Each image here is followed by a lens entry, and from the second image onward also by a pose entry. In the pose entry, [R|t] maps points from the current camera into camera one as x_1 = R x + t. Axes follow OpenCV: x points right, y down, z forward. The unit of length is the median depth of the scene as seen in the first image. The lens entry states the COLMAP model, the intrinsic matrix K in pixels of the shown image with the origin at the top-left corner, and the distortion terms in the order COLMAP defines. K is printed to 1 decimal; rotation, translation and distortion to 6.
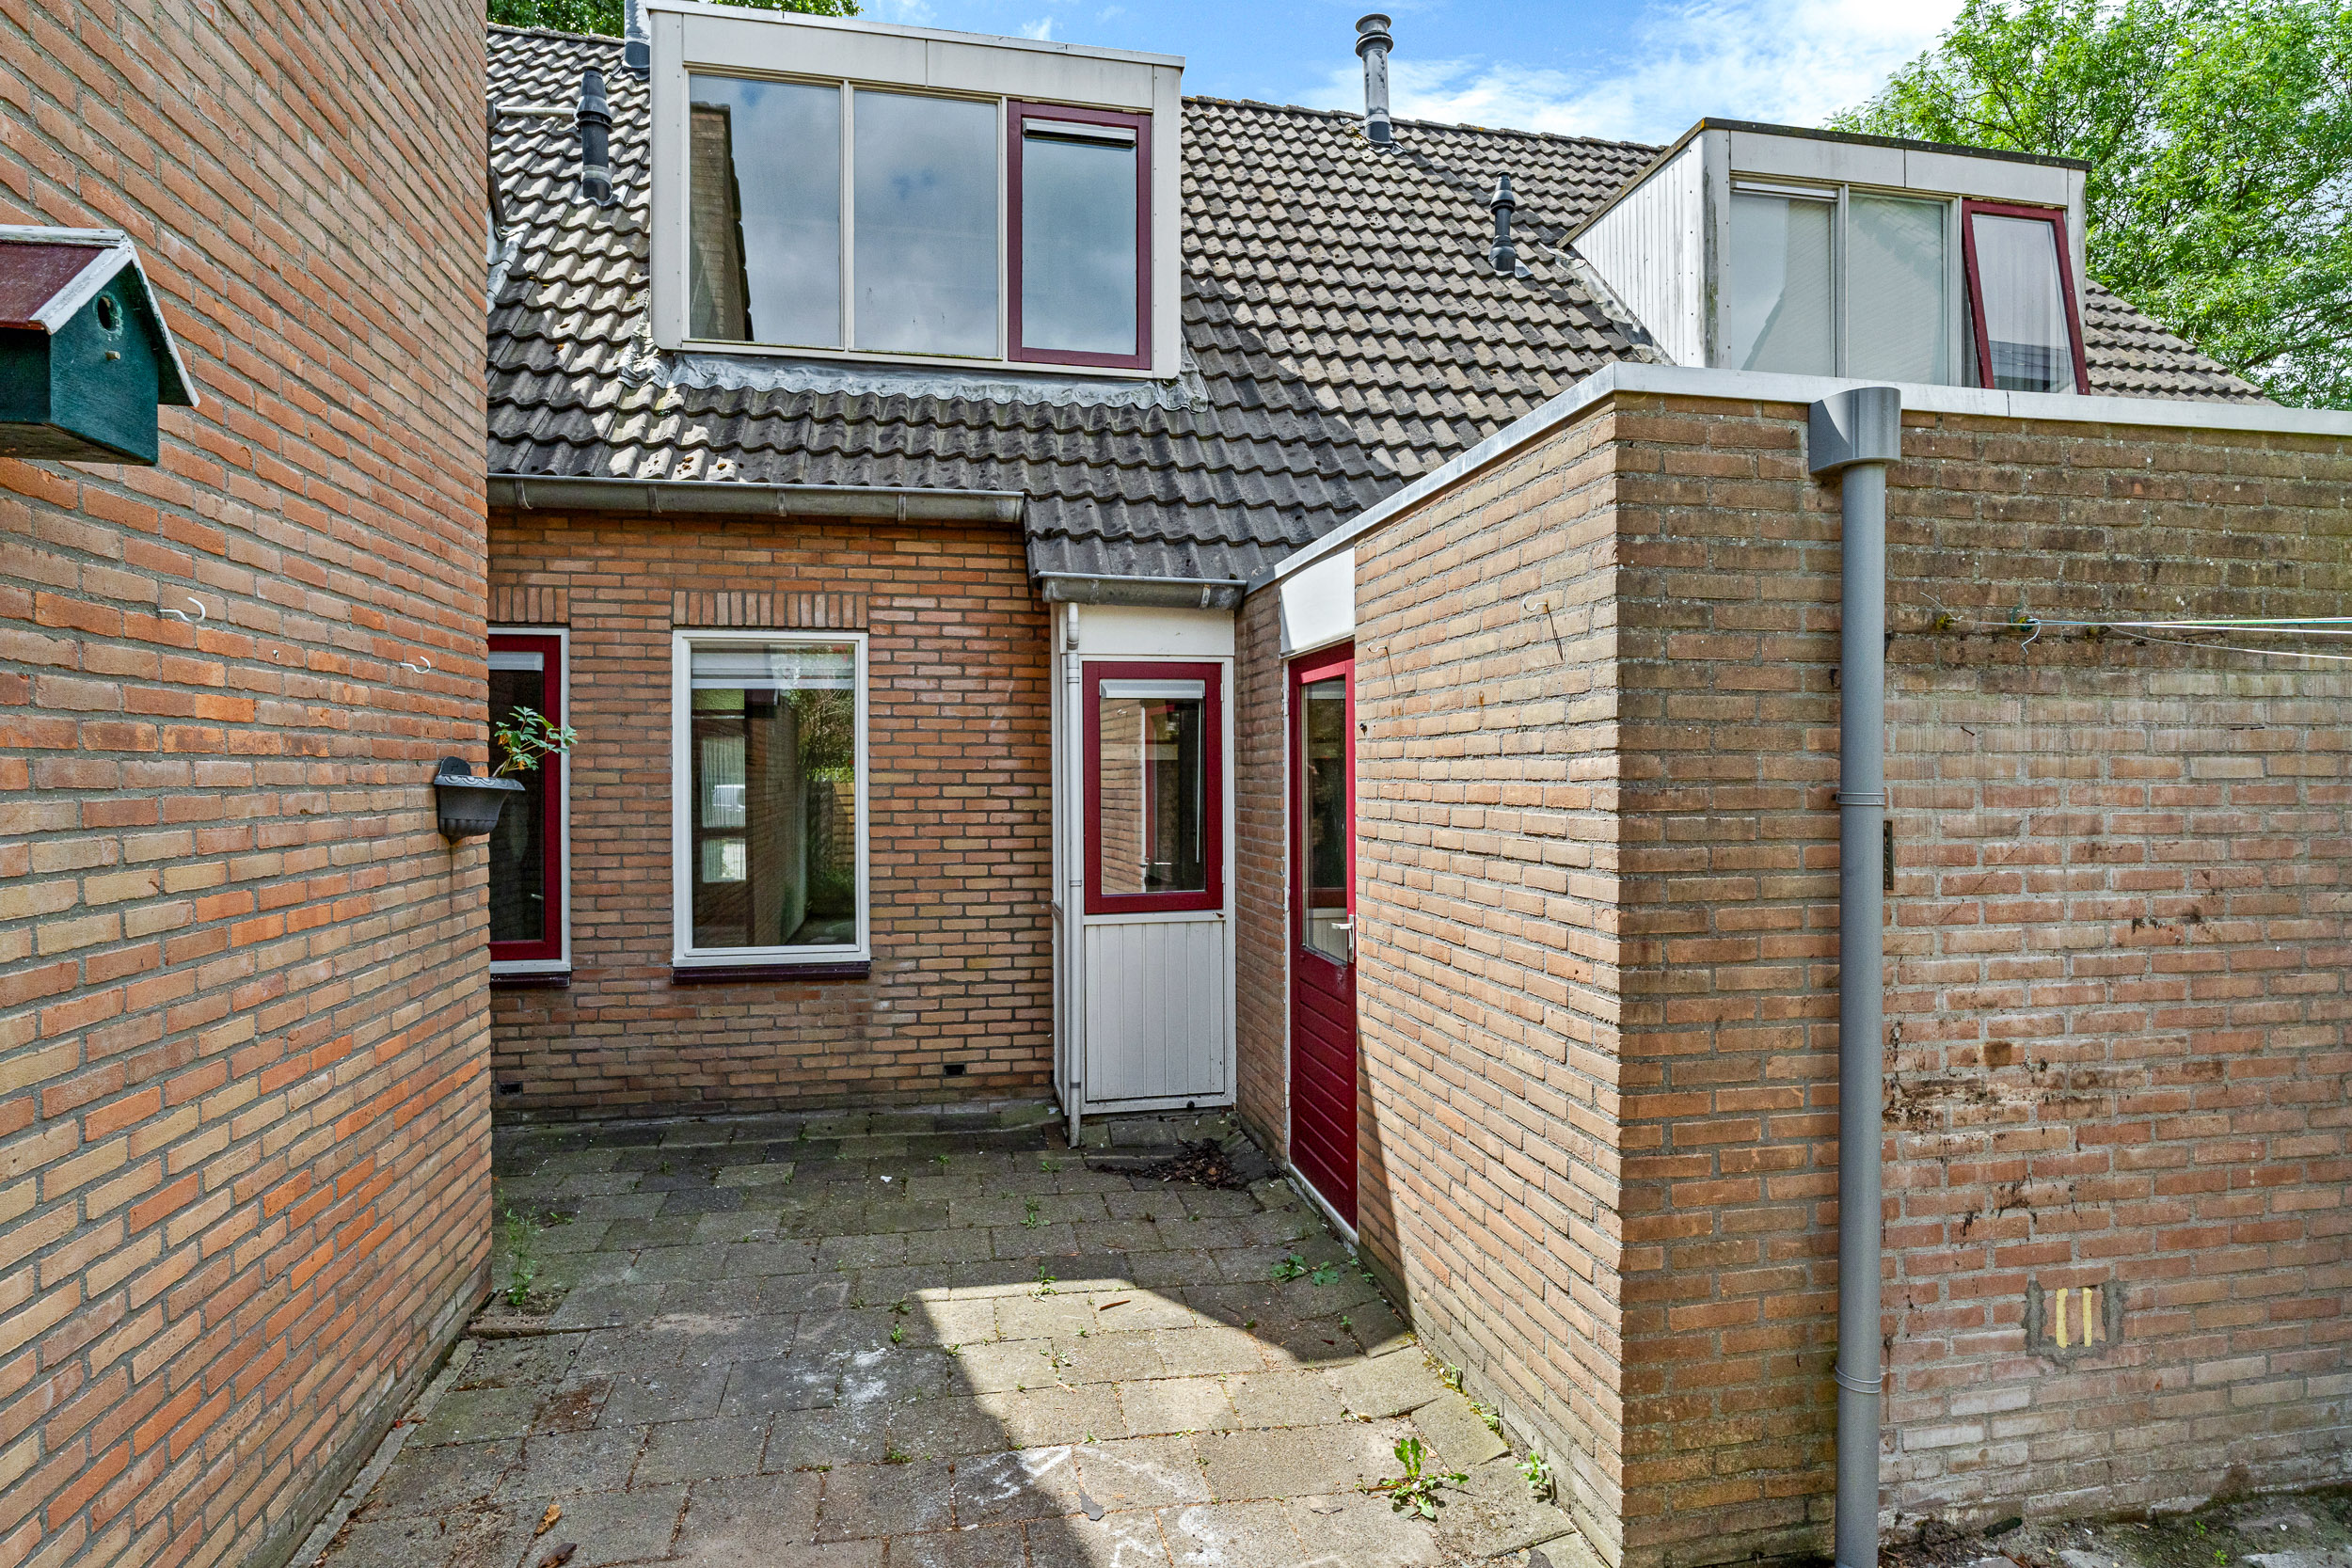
lens RADIAL K [[1224.4, 0, 1154.4], [0, 1224.4, 783.0], [0, 0, 1]] dist [-0.005746, 0.000014]
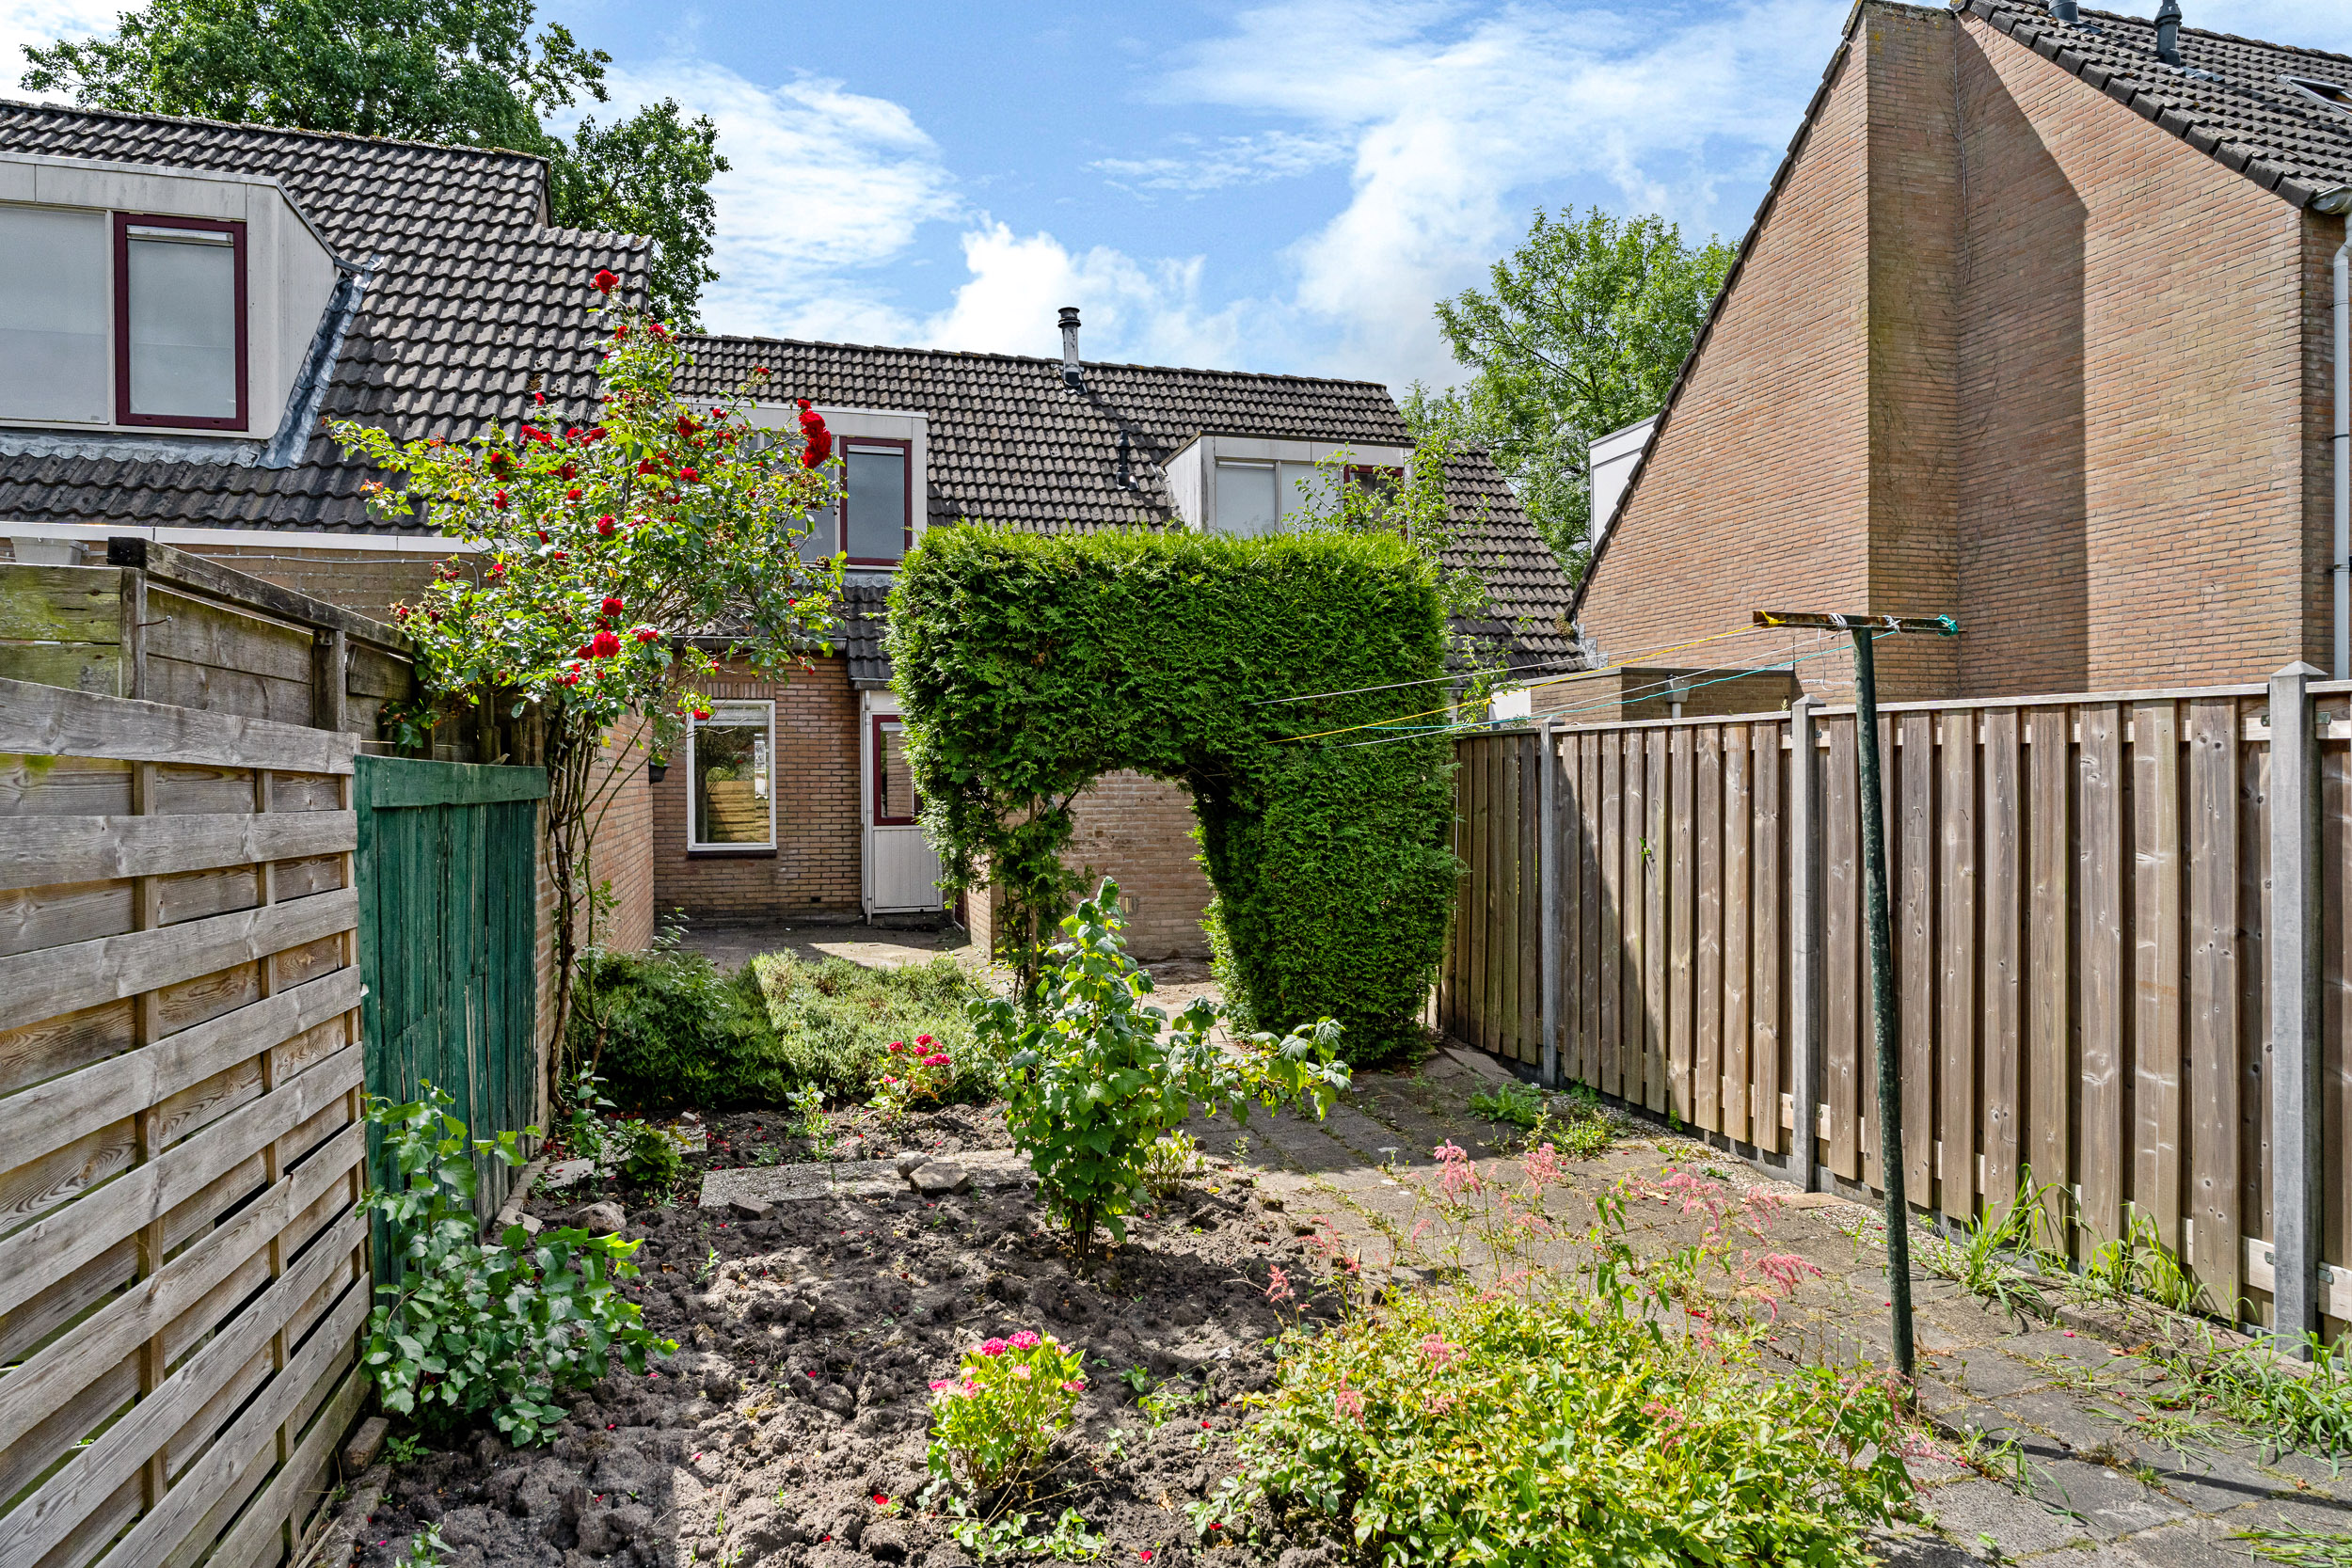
lens RADIAL K [[1421.2, 0, 1128.7], [0, 1421.2, 804.1], [0, 0, 1]] dist [-0.007982, 0.003360]
pose [[0.997953, -0.002230, 0.063908, 0.184753], [0.001588, 0.999948, 0.010098, 0.031134], [-0.063928, -0.009976, 0.997905, -1.249644]]
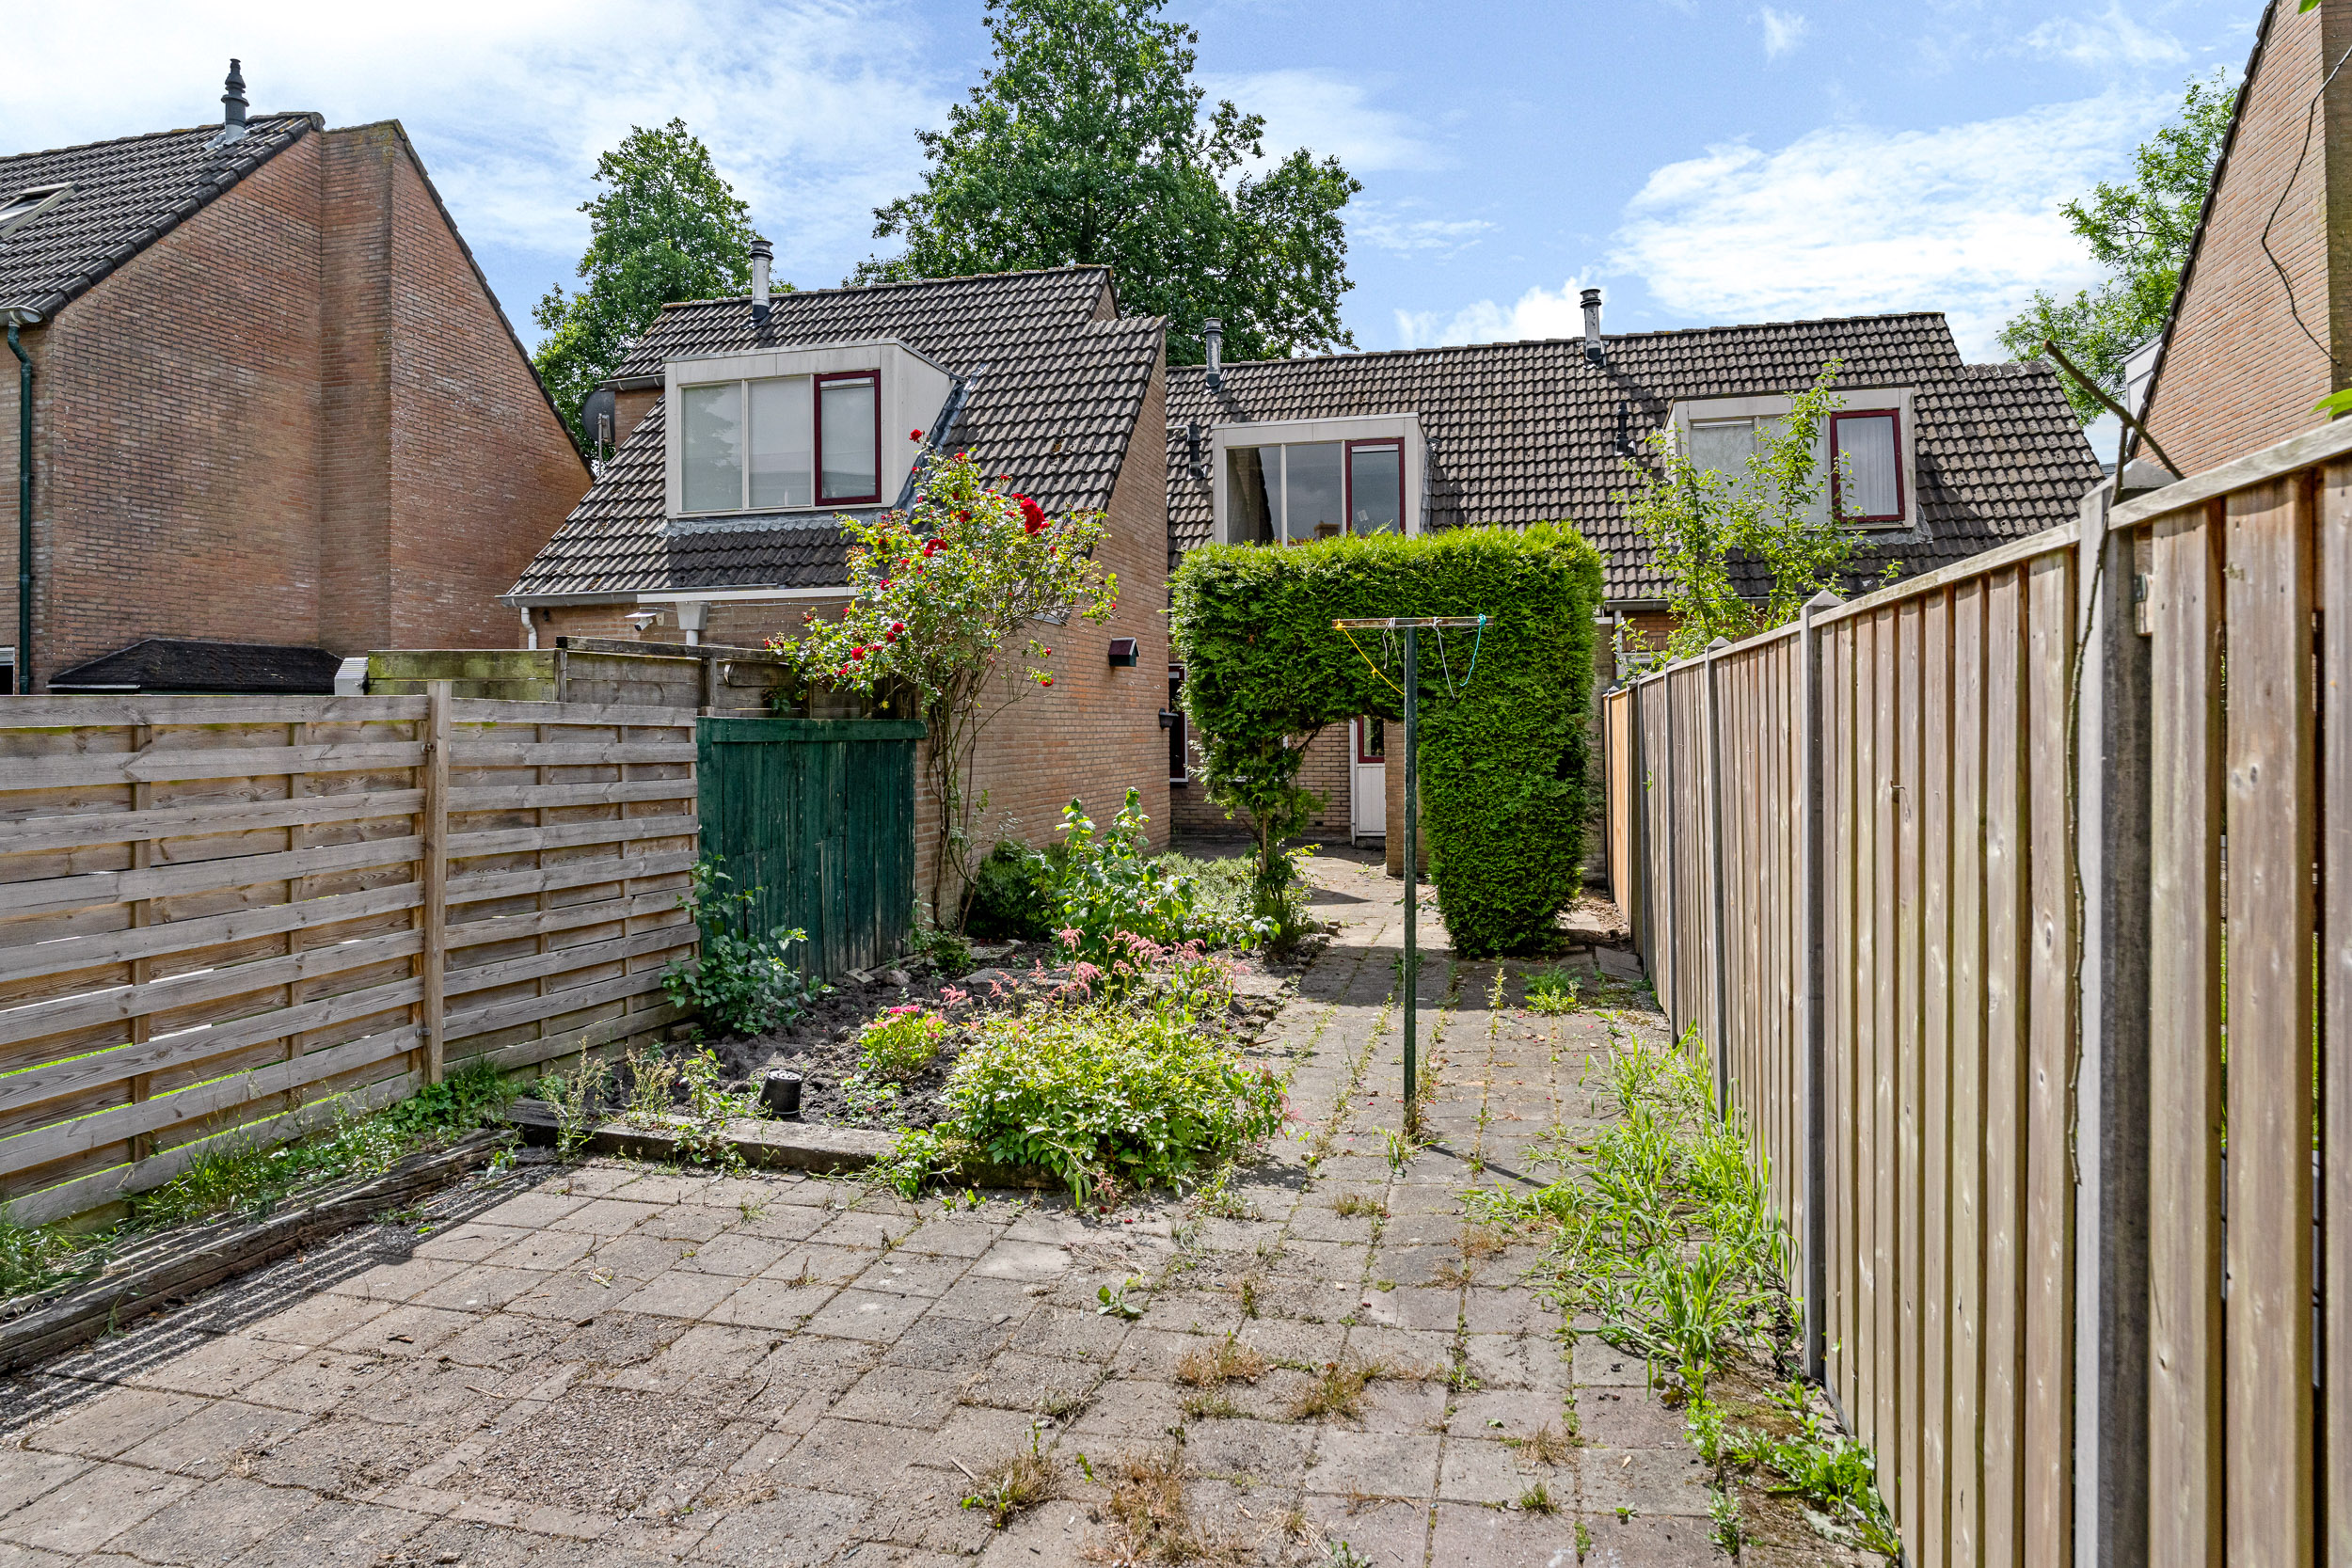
lens RADIAL K [[1421.2, 0, 1170.3], [0, 1421.2, 717.1], [0, 0, 1]] dist [-0.007982, 0.003360]
pose [[0.899988, -0.007571, -0.435849, 0.715913], [0.002513, 0.999923, -0.012180, 0.032291], [0.435907, 0.009866, 0.899938, -1.537789]]
